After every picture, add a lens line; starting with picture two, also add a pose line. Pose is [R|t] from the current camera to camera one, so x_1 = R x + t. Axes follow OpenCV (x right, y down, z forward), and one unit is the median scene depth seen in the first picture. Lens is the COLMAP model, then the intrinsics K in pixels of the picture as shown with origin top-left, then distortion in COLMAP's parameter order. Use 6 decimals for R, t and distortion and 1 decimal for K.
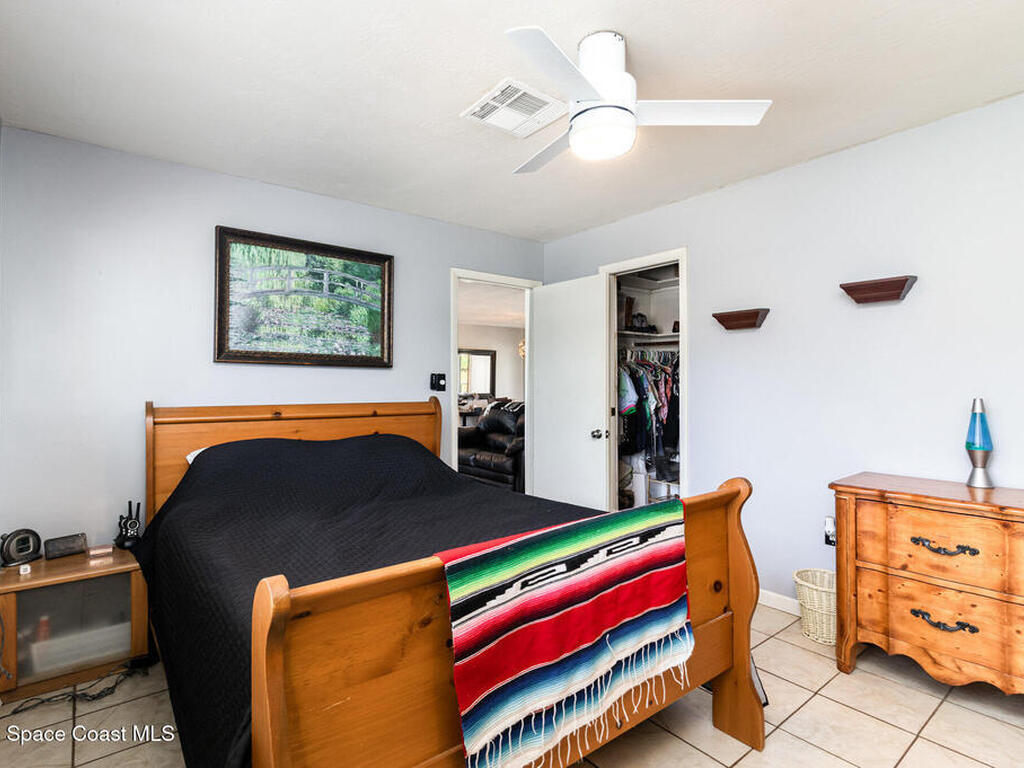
lens RADIAL K [[535.0, 0, 511.6], [0, 535.0, 385.9], [0, 0, 1]] dist [0.005367, -0.002340]
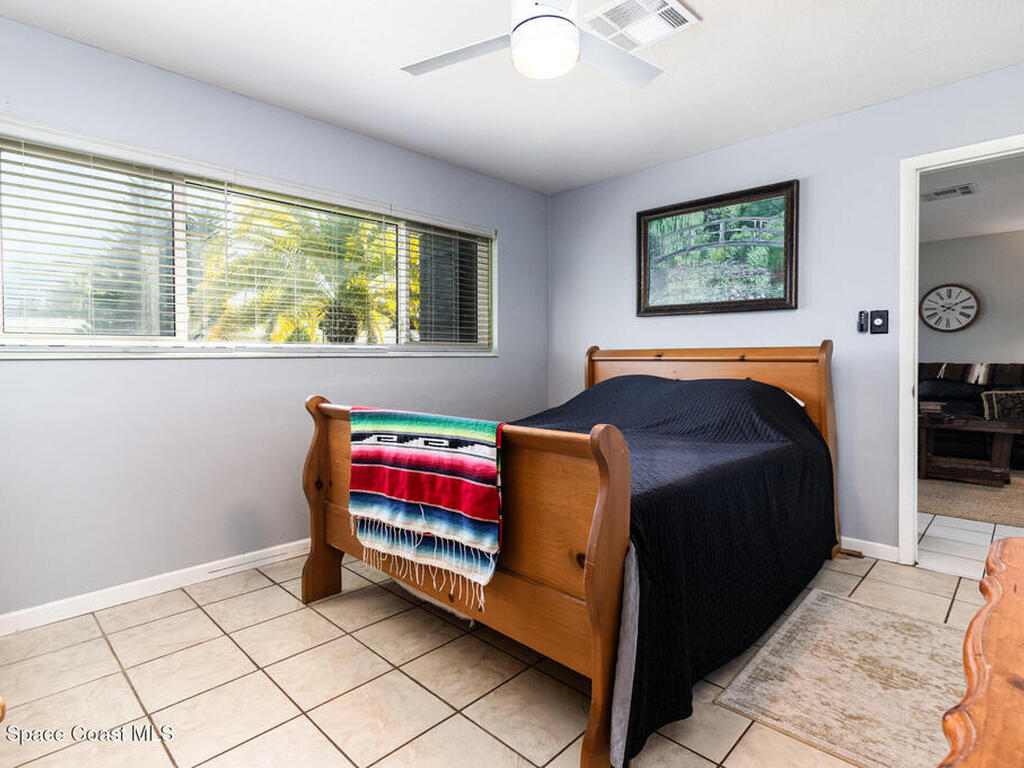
lens RADIAL K [[535.0, 0, 511.1], [0, 535.0, 375.2], [0, 0, 1]] dist [0.005367, -0.002340]
pose [[0.125211, 0.033743, -0.991556, 0.646040], [-0.000579, 0.999424, 0.033937, 0.049784], [0.992130, -0.003675, 0.125159, 0.467665]]
